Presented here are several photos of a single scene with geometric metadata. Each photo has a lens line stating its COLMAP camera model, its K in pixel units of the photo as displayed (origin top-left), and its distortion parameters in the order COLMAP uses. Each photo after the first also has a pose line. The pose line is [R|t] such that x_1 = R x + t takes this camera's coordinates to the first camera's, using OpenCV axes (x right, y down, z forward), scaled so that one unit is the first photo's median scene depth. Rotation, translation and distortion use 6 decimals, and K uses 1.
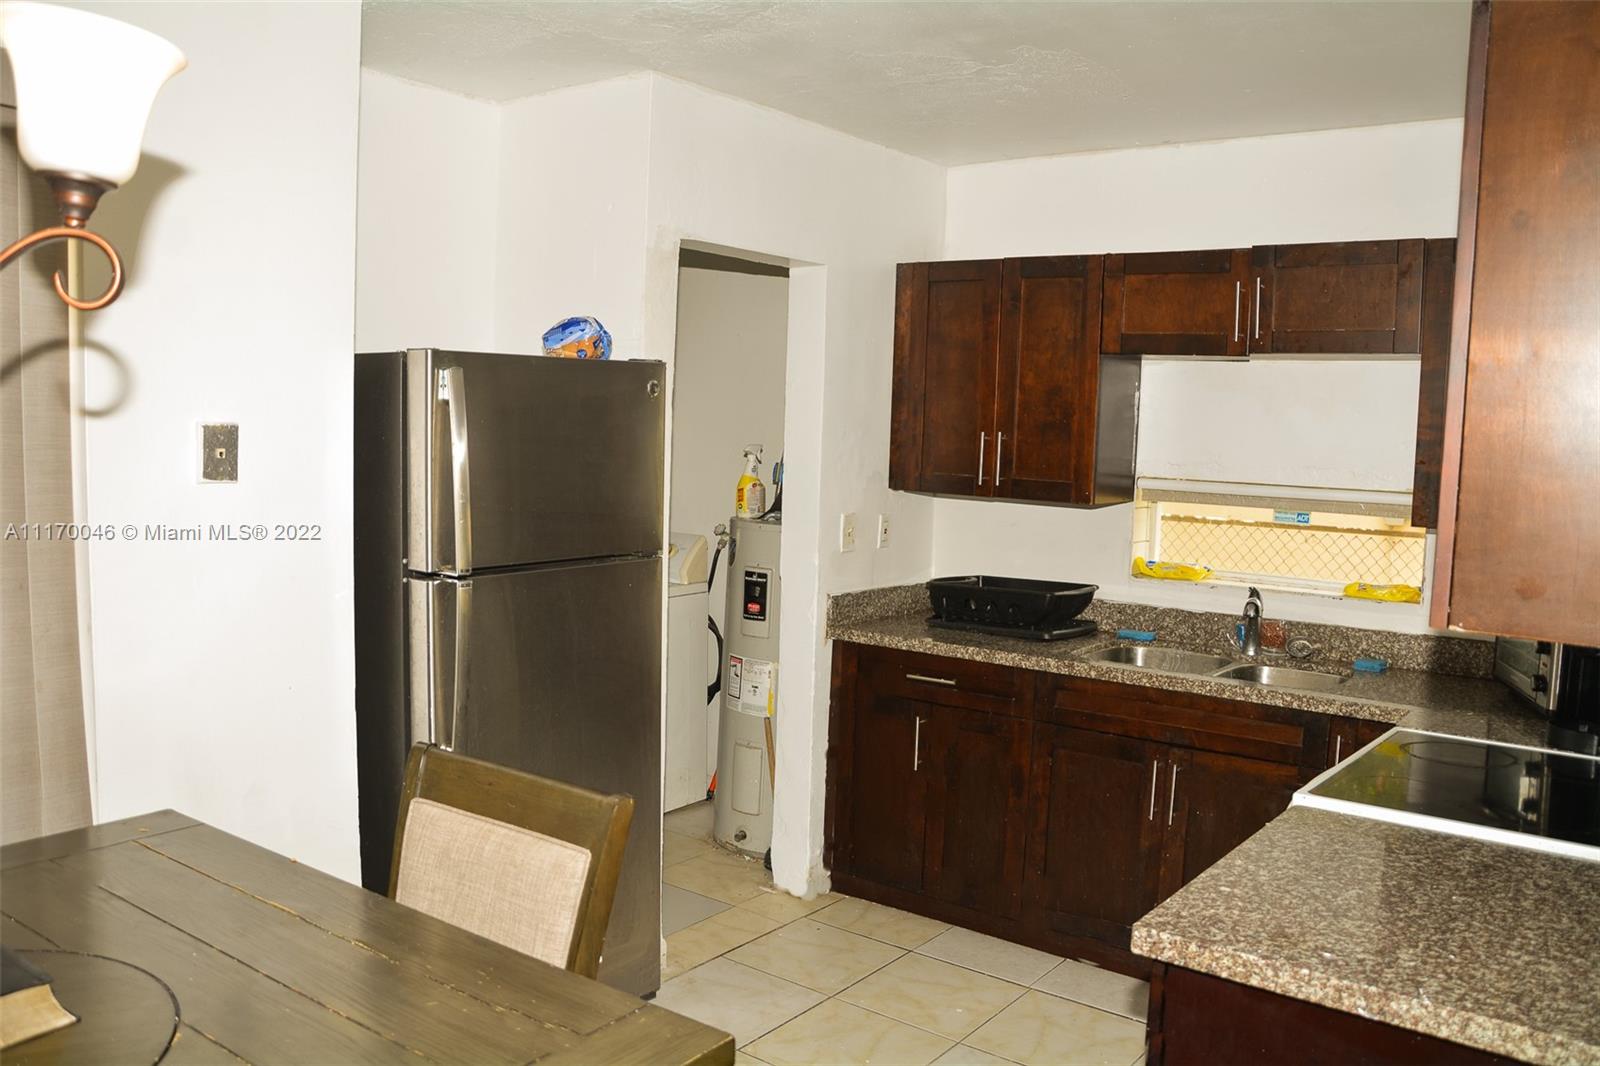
lens RADIAL K [[1270.2, 0, 792.6], [0, 1270.2, 528.0], [0, 0, 1]] dist [-0.121911, 0.044428]
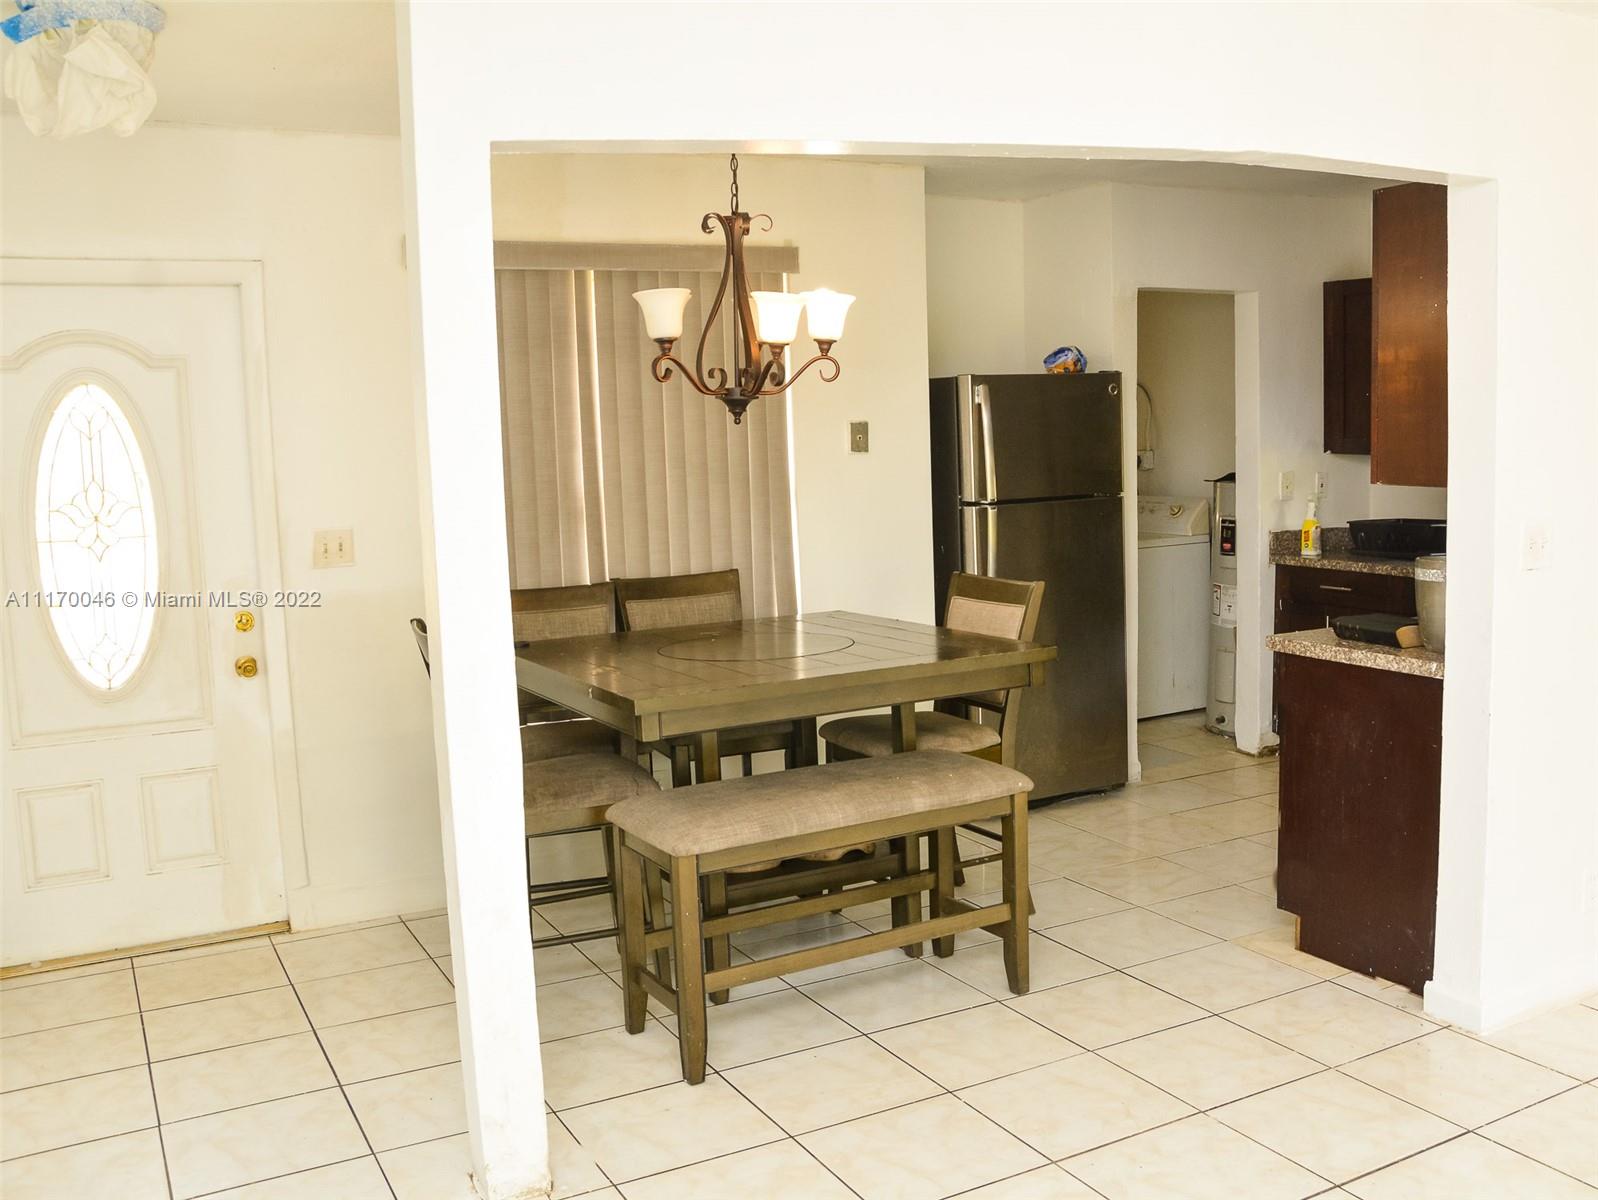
lens RADIAL K [[1518.1, 0, 805.0], [0, 1518.1, 593.1], [0, 0, 1]] dist [-0.083982, 0.000000]
pose [[0.899194, -0.001012, -0.437550, 0.368495], [0.013188, 0.999606, 0.024791, 0.092791], [0.437352, -0.028063, 0.898852, -0.871984]]
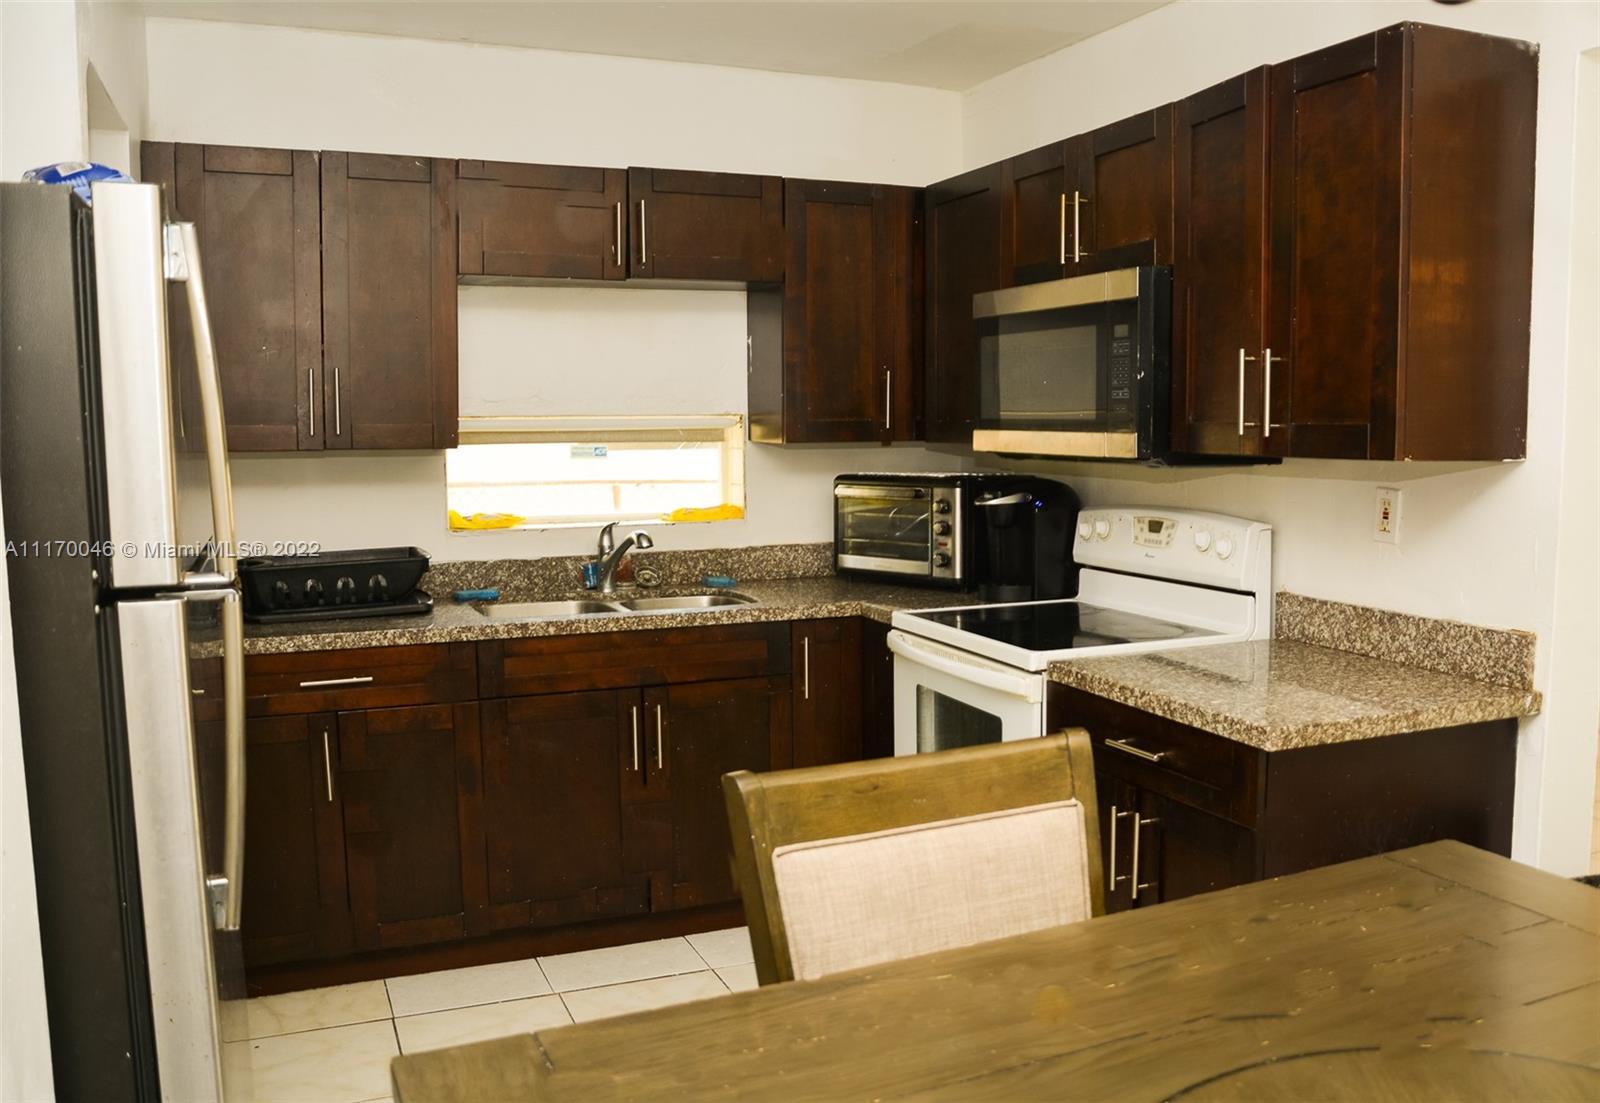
lens RADIAL K [[1401.1, 0, 803.0], [0, 1401.1, 538.0], [0, 0, 1]] dist [-0.113506, 0.001136]
pose [[0.472457, -0.102295, 0.875397, -0.598268], [0.090094, 0.993644, 0.067488, -0.000944], [-0.876737, 0.046983, 0.478670, 0.398888]]
